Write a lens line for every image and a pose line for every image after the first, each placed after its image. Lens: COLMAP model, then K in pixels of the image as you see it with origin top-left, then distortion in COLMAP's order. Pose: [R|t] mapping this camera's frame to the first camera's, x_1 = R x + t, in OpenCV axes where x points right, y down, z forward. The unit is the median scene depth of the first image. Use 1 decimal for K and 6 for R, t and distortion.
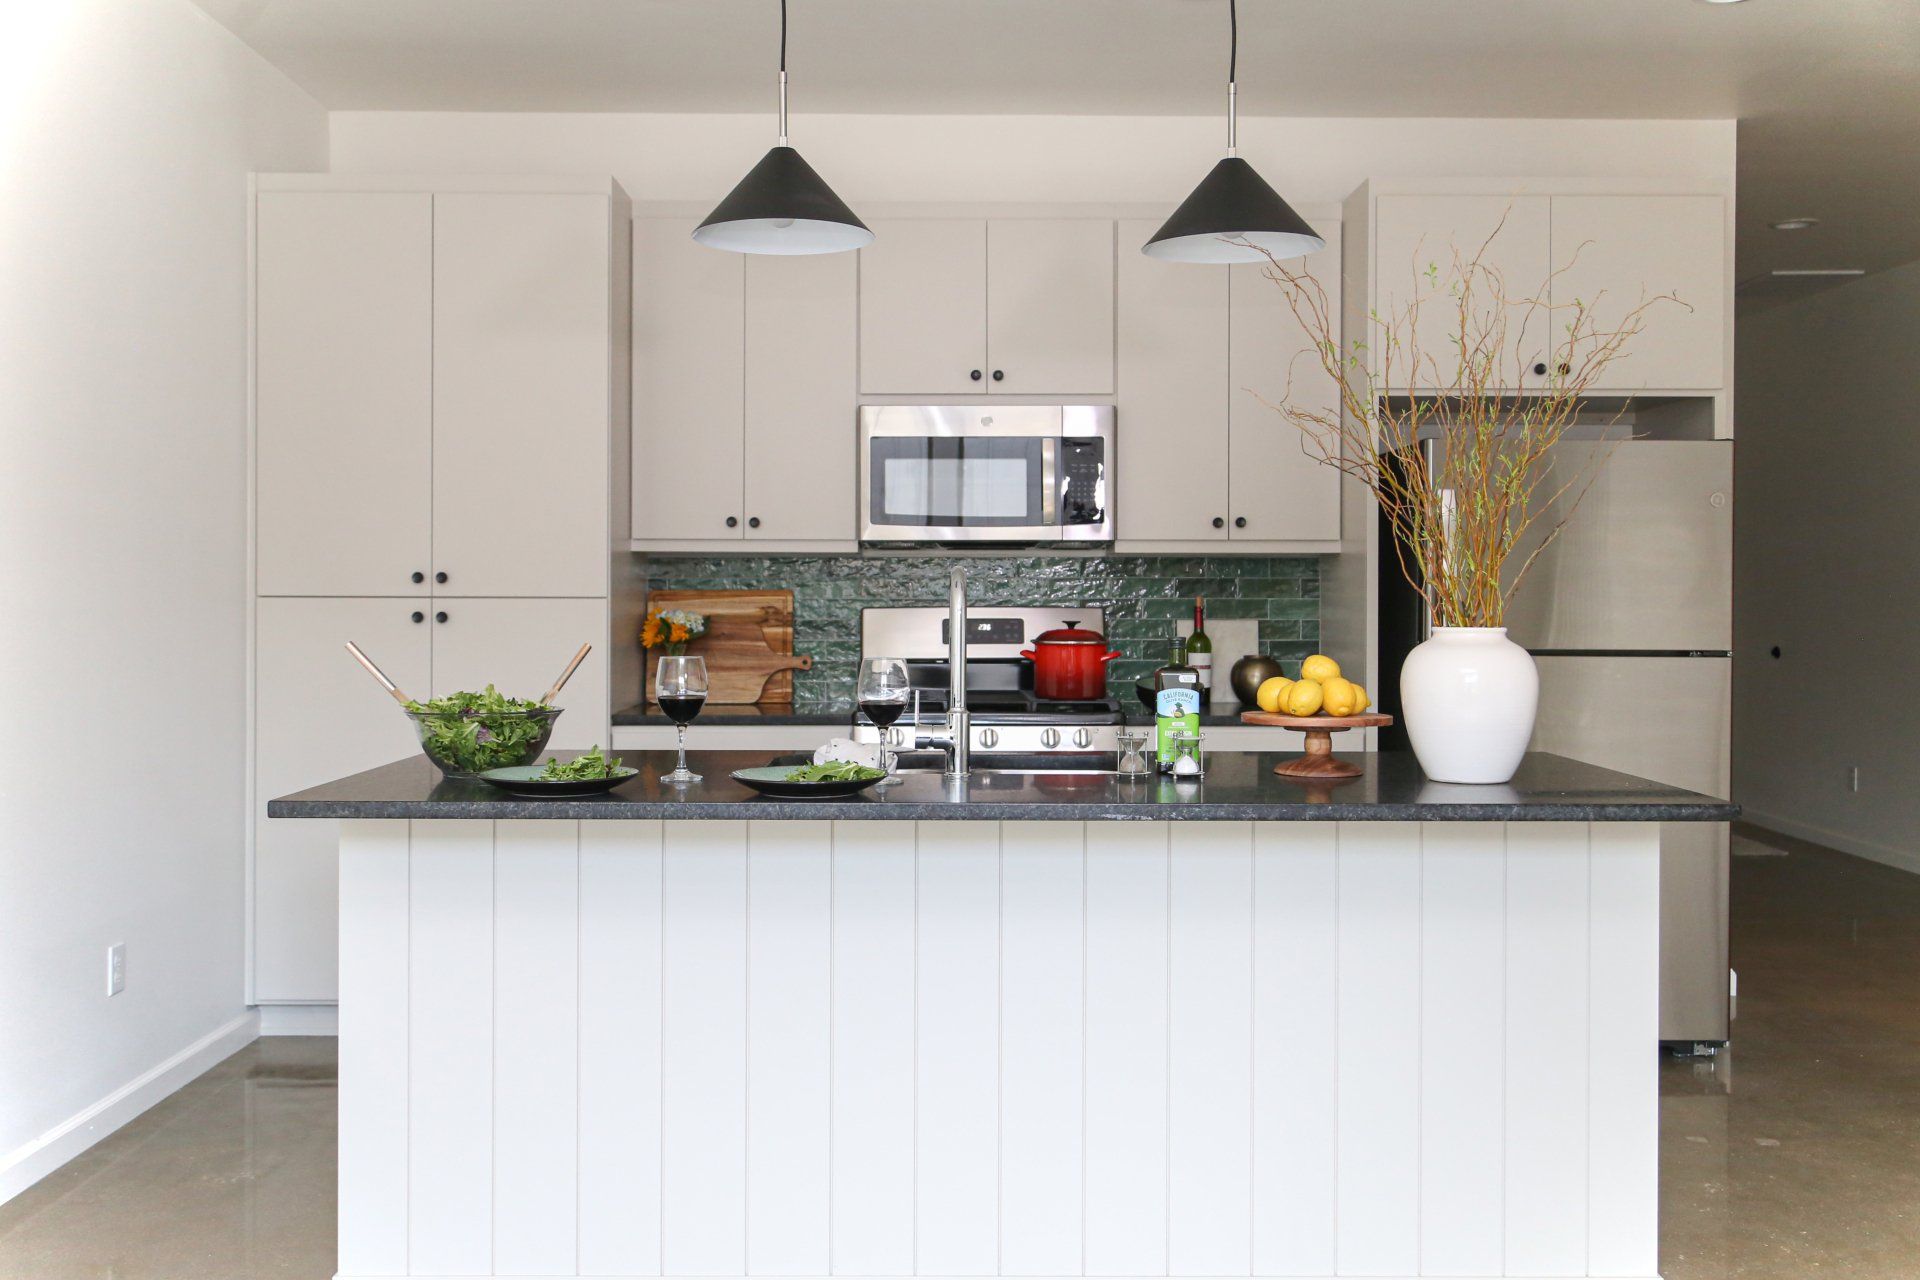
lens RADIAL K [[1746.6, 0, 952.6], [0, 1746.6, 634.0], [0, 0, 1]] dist [0.003176, 0.000000]
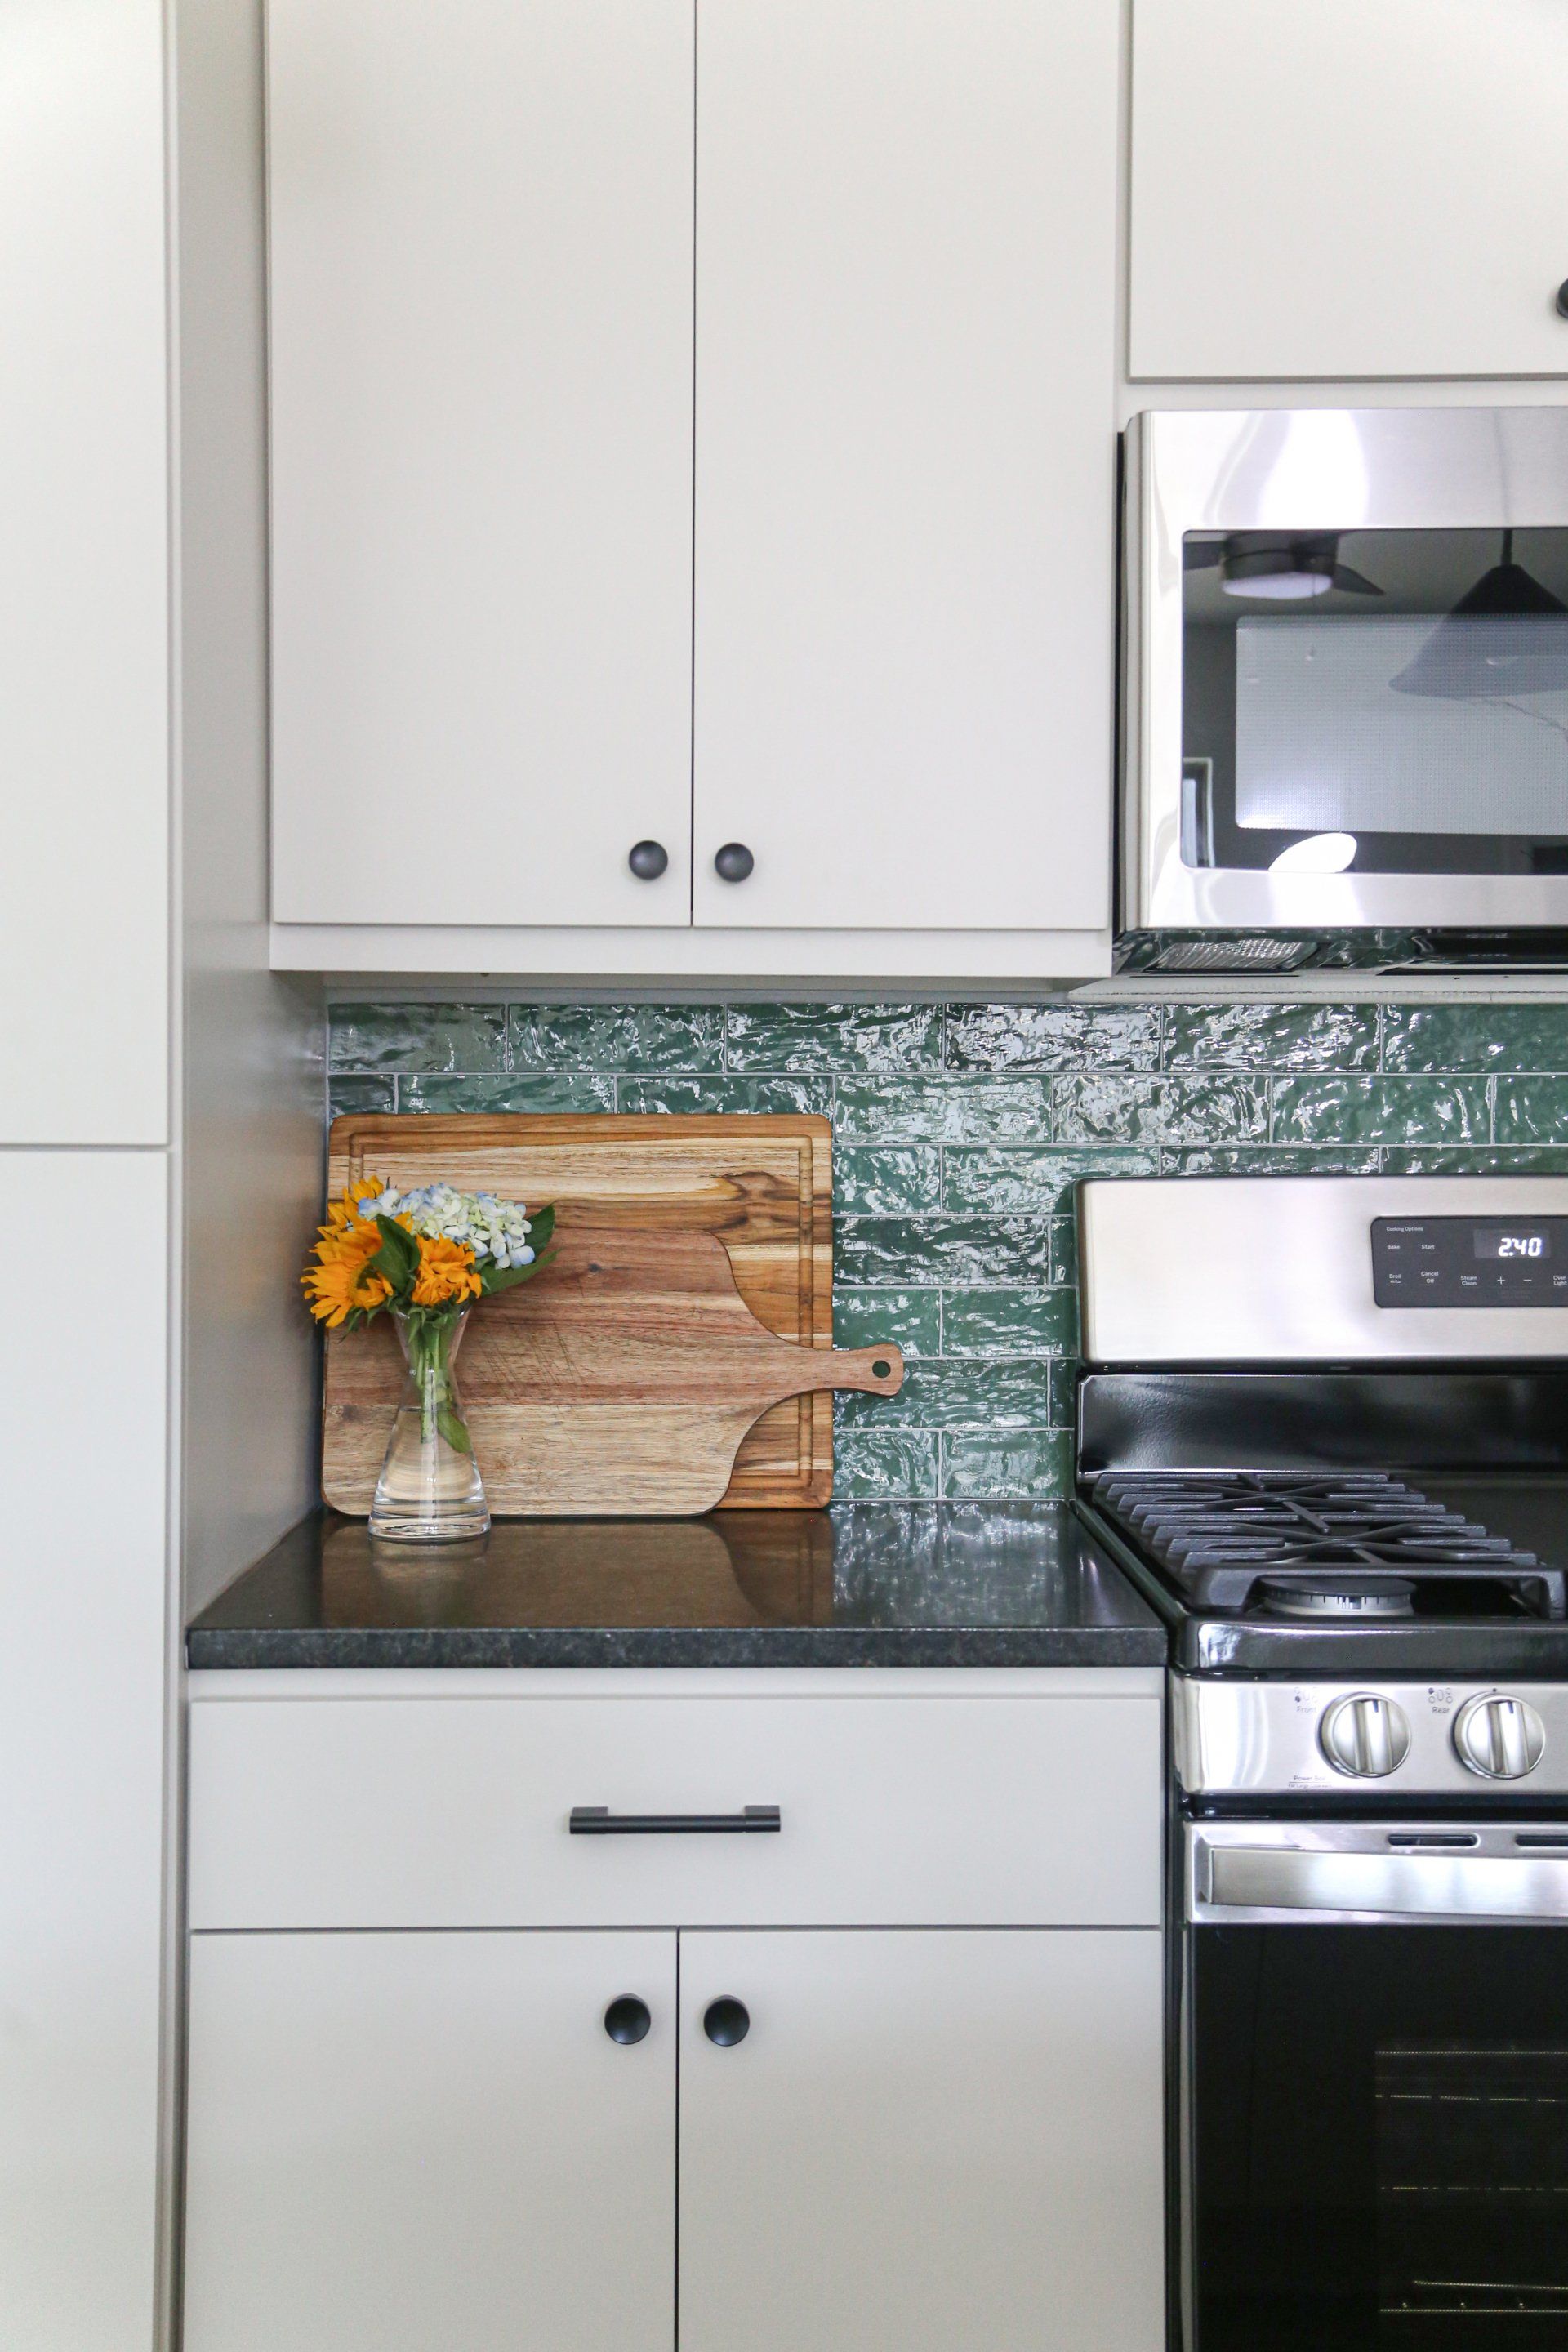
lens RADIAL K [[2667.4, 0, 777.4], [0, 2667.4, 1181.1], [0, 0, 1]] dist [0.031056, 0.000000]
pose [[0.999985, 0.002197, -0.004977, -0.098975], [-0.002172, 0.999985, 0.004938, -0.016562], [0.004988, -0.004927, 0.999975, 0.562340]]
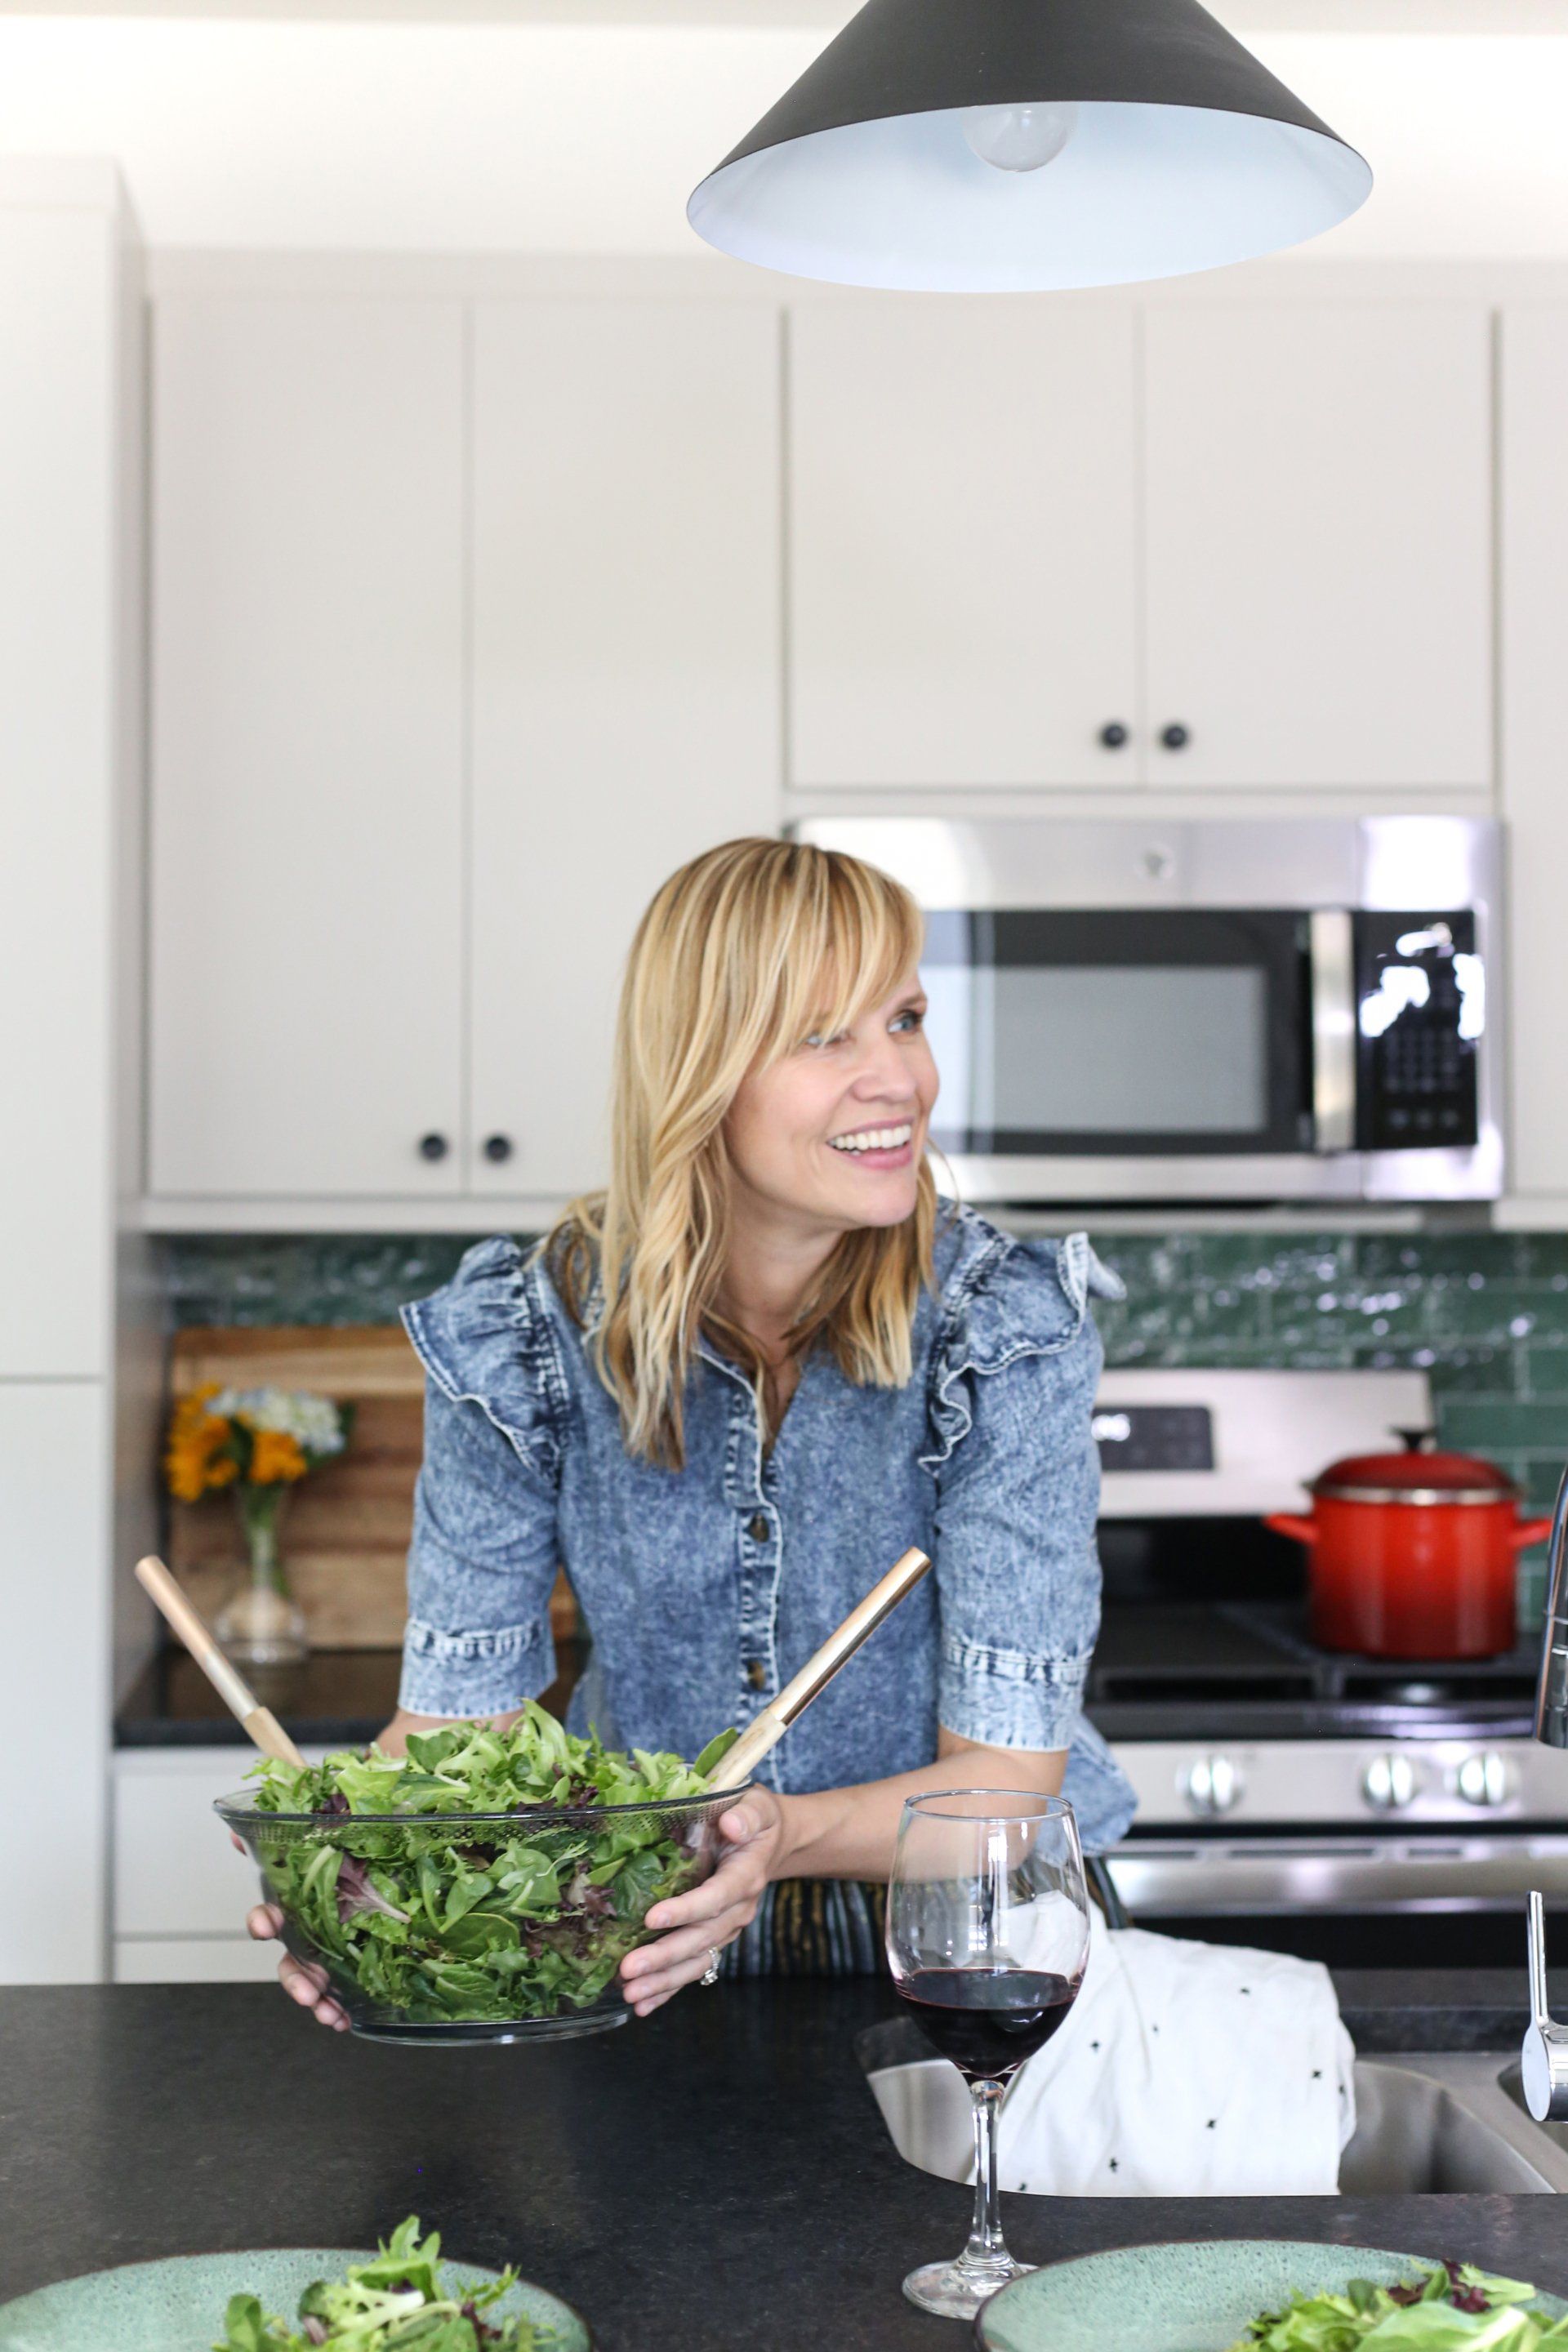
lens RADIAL K [[3395.7, 0, 761.5], [0, 3395.7, 1177.6], [0, 0, 1]] dist [0.057417, 0.000000]
pose [[0.998468, -0.003876, 0.055204, -0.092727], [0.005024, 0.999774, -0.020681, -0.041149], [-0.055111, 0.020927, 0.998261, 0.294619]]
